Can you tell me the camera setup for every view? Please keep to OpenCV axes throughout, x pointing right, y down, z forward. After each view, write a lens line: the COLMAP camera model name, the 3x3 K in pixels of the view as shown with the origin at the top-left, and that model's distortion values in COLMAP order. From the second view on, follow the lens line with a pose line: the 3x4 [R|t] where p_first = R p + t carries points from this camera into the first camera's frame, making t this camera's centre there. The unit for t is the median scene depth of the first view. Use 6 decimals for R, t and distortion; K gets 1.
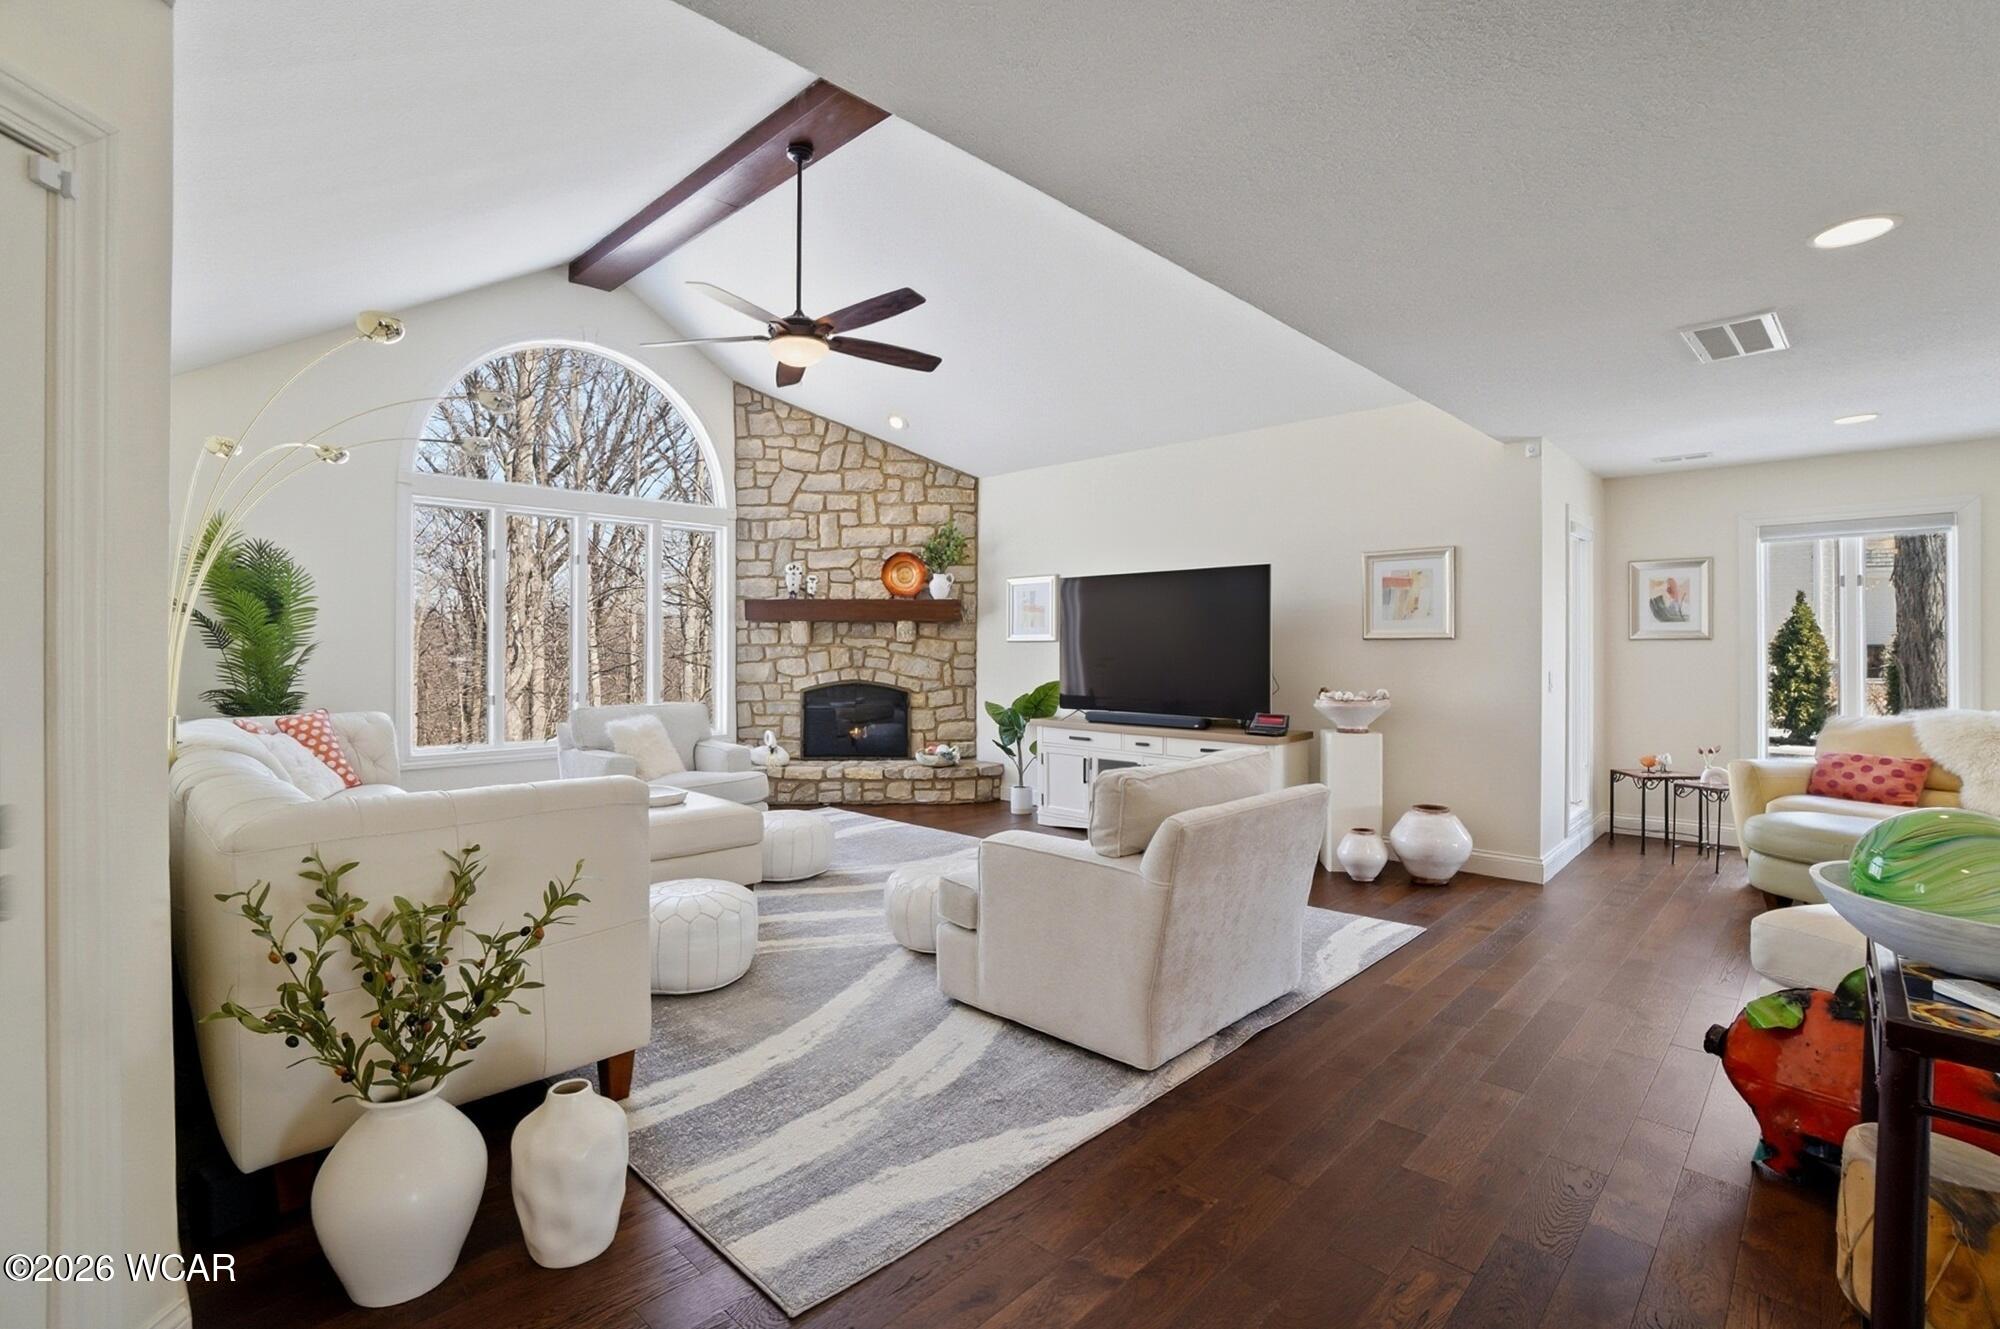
lens RADIAL K [[890.7, 0, 1003.5], [0, 890.7, 650.1], [0, 0, 1]] dist [0.000606, 0.000001]
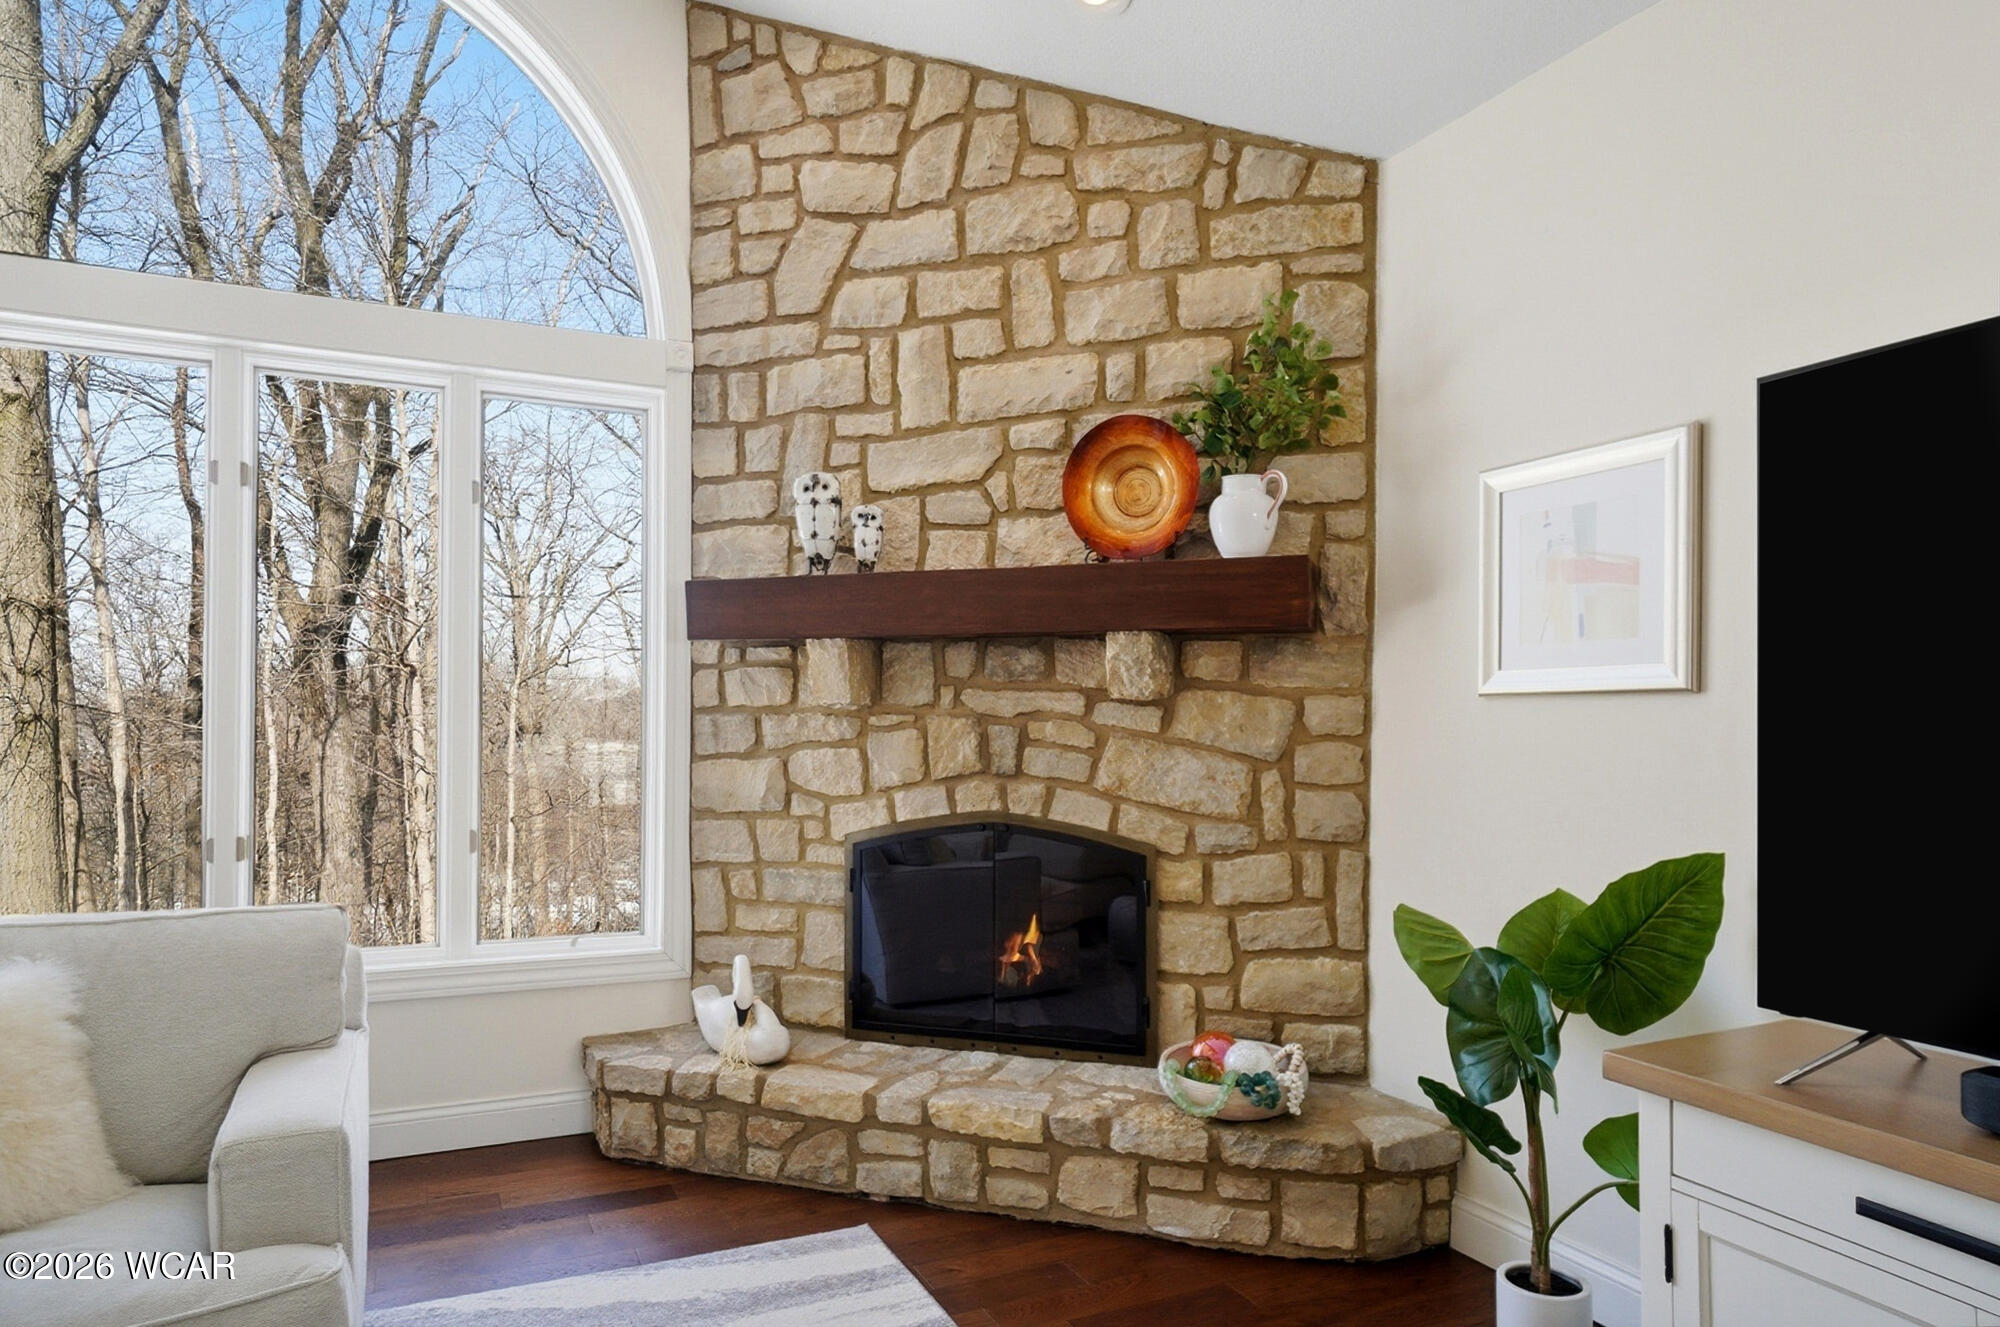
lens RADIAL K [[1206.8, 0, 996.5], [0, 1206.8, 722.7], [0, 0, 1]] dist [-0.014615, 0.000695]
pose [[0.934885, 0.002831, -0.354939, -0.003606], [-0.005700, 0.999959, -0.007040, 0.002477], [0.354905, 0.008605, 0.934863, 0.576751]]
